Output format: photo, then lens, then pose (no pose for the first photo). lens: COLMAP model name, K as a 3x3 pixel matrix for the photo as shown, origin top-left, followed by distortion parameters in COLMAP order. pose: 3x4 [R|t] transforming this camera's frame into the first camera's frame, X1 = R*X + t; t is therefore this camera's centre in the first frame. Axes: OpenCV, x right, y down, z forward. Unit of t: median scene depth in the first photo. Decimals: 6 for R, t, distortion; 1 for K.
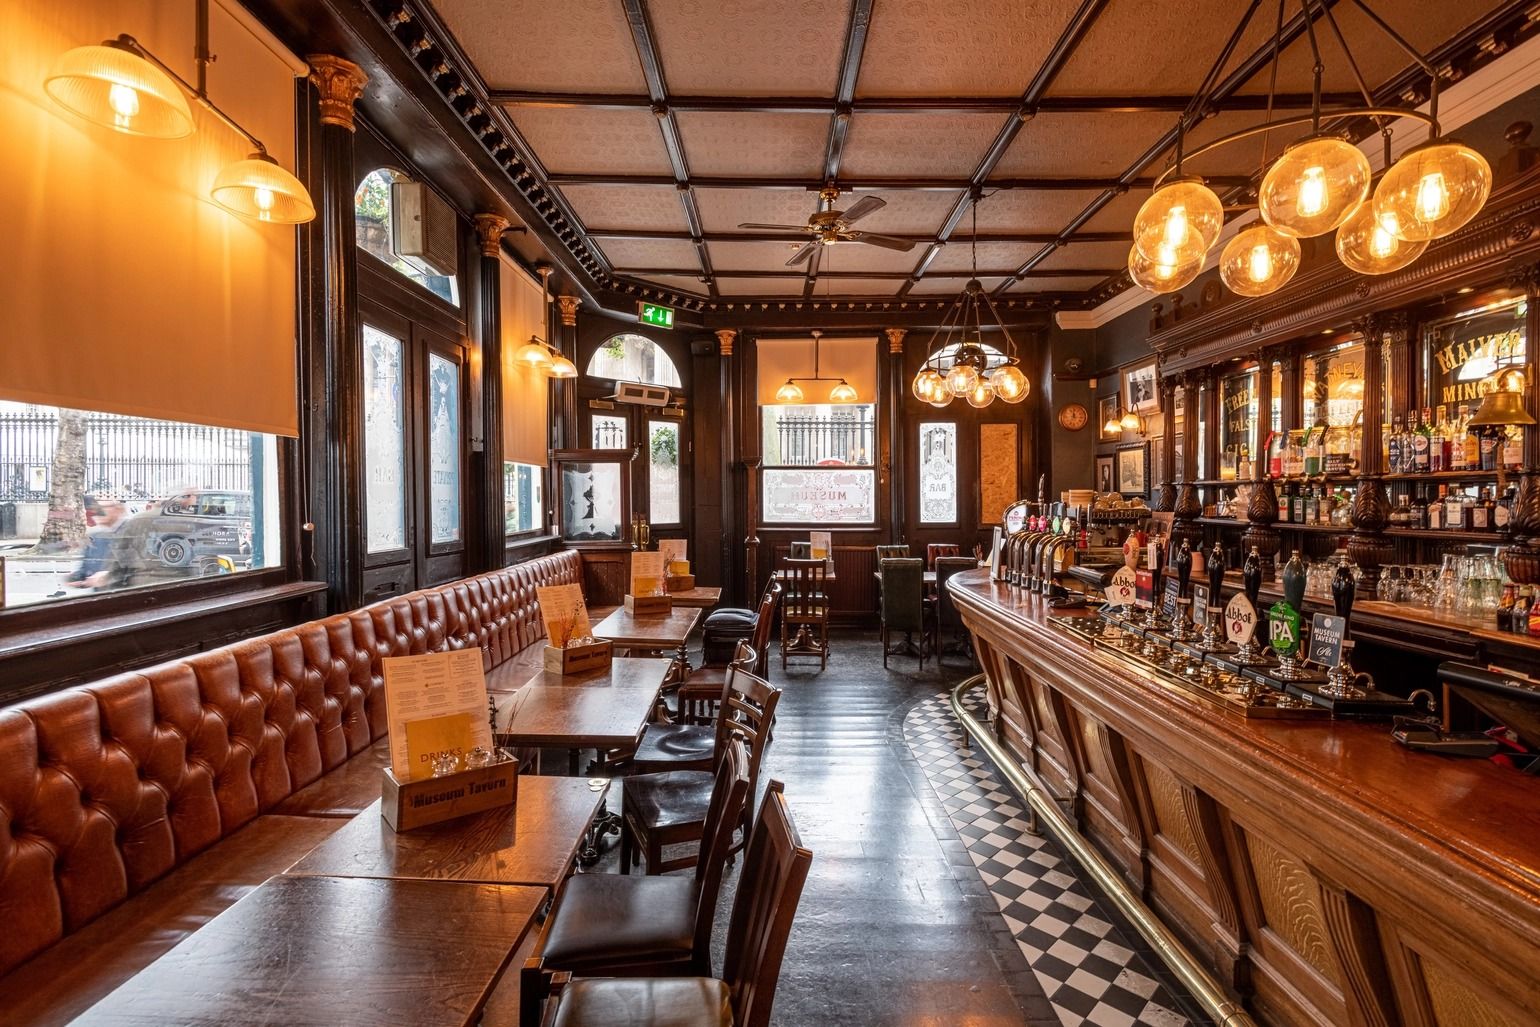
lens RADIAL K [[710.8, 0, 763.9], [0, 710.8, 512.0], [0, 0, 1]] dist [0.003529, -0.001569]
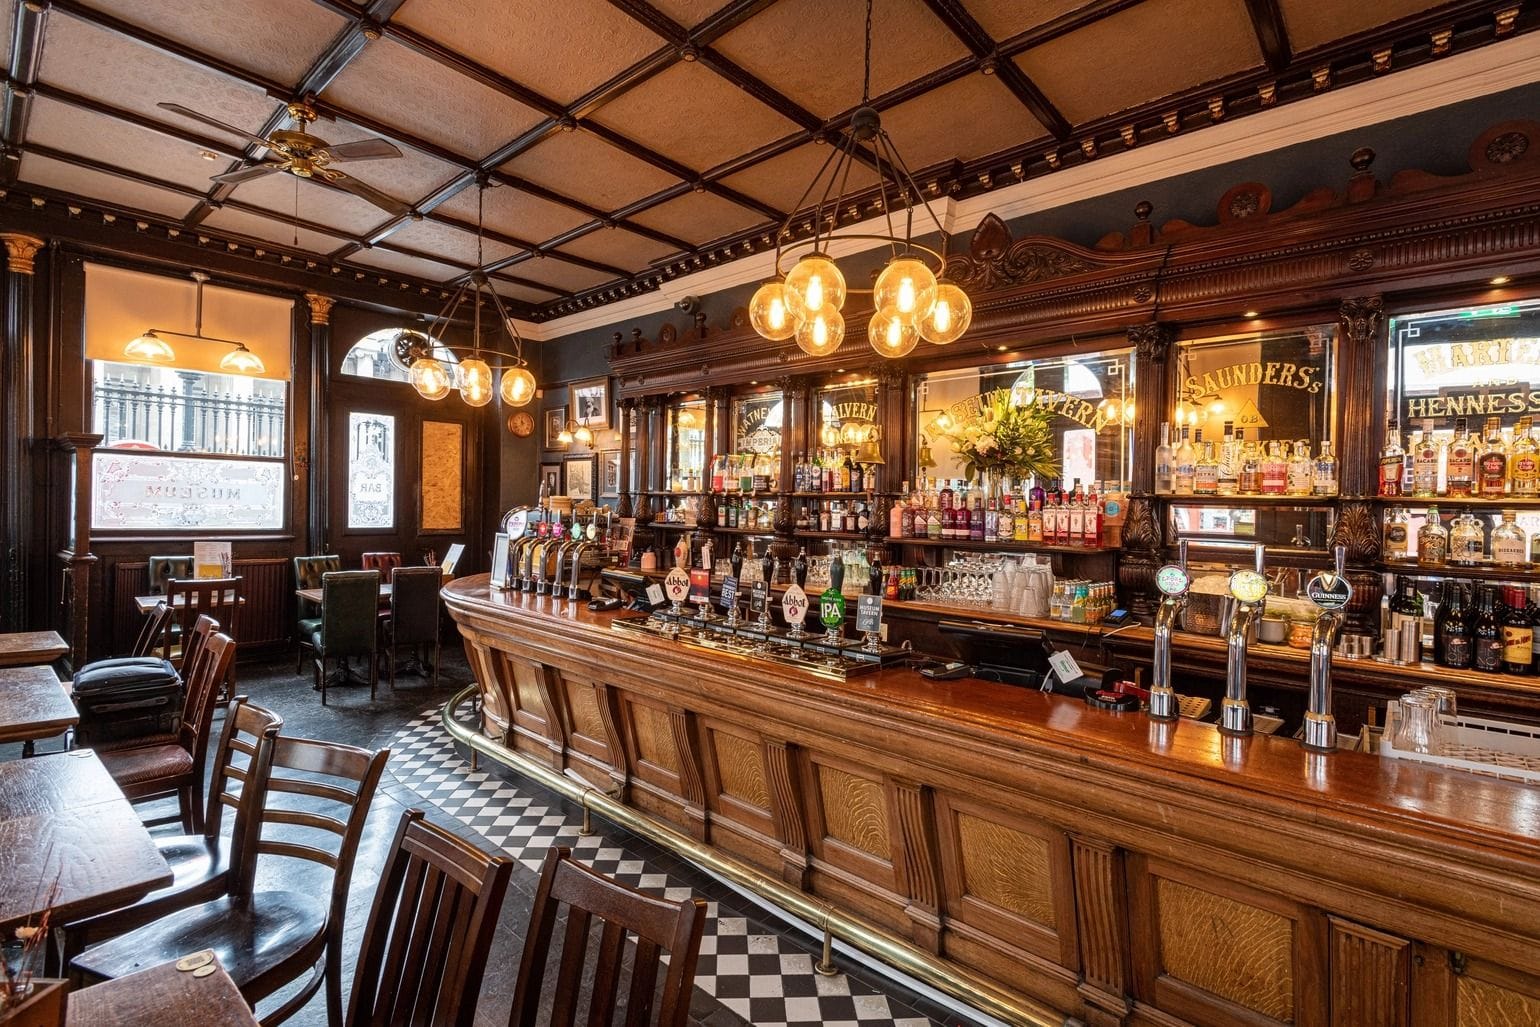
lens RADIAL K [[710.8, 0, 768.5], [0, 710.8, 510.0], [0, 0, 1]] dist [0.003529, -0.001569]
pose [[0.655728, 0.011724, 0.754906, -0.146980], [-0.006728, 0.999930, -0.009686, -0.003000], [-0.754967, 0.001273, 0.655762, 0.087921]]
